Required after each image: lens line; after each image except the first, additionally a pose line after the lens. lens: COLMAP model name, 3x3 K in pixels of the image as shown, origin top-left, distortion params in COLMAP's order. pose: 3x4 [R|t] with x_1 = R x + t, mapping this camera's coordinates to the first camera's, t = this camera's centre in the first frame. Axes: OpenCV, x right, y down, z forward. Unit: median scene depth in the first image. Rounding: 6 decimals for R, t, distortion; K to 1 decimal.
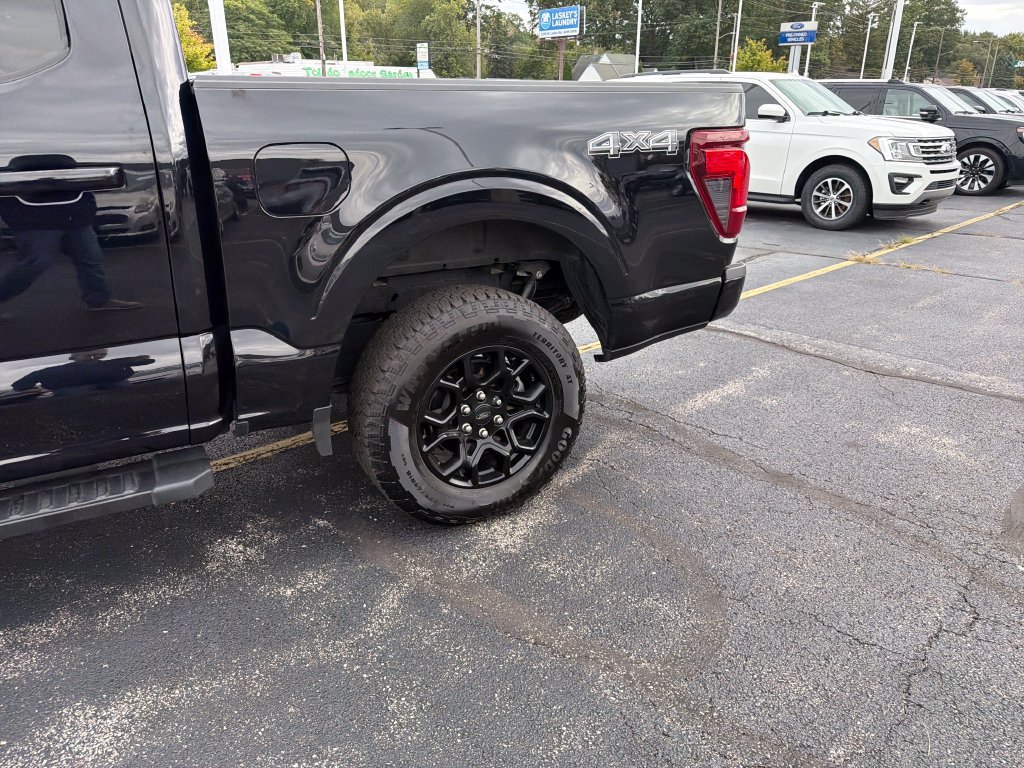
lens RADIAL K [[762.8, 0, 512.0], [0, 762.8, 384.0], [0, 0, 1]] dist [0.050334, -0.051336]
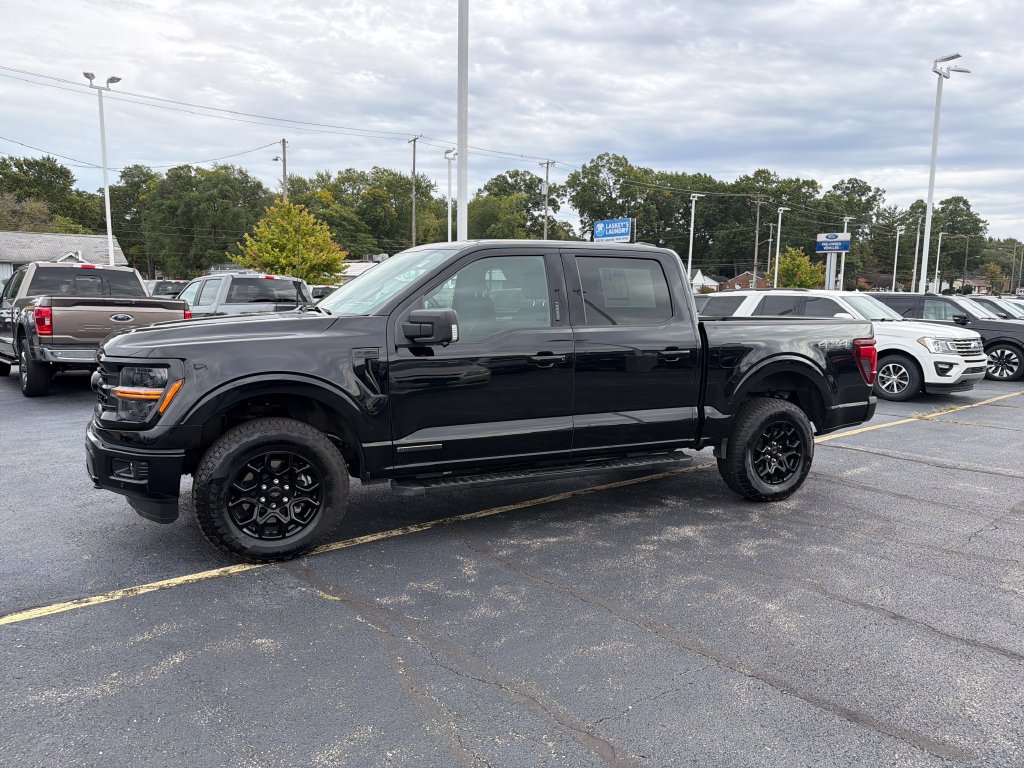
lens RADIAL K [[736.3, 0, 511.7], [0, 736.3, 387.4], [0, 0, 1]] dist [0.052219, -0.068573]
pose [[0.997414, 0.017895, -0.069601, -0.175499], [-0.033210, 0.973657, -0.225584, 0.098413], [0.063731, 0.227312, 0.971734, -0.337425]]
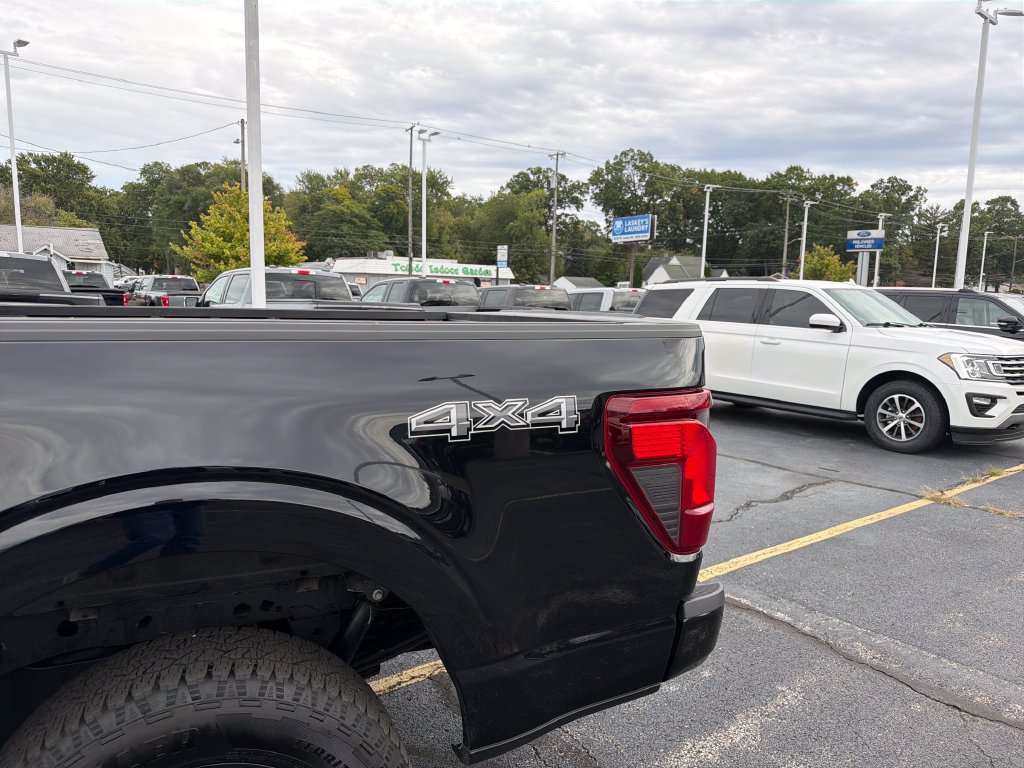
lens RADIAL K [[762.1, 0, 496.1], [0, 762.1, 388.4], [0, 0, 1]] dist [0.030281, -0.036629]
pose [[0.993065, 0.031682, -0.113220, 0.056040], [-0.056865, 0.972304, -0.226697, -0.049085], [0.102902, 0.231564, 0.967362, 0.100665]]
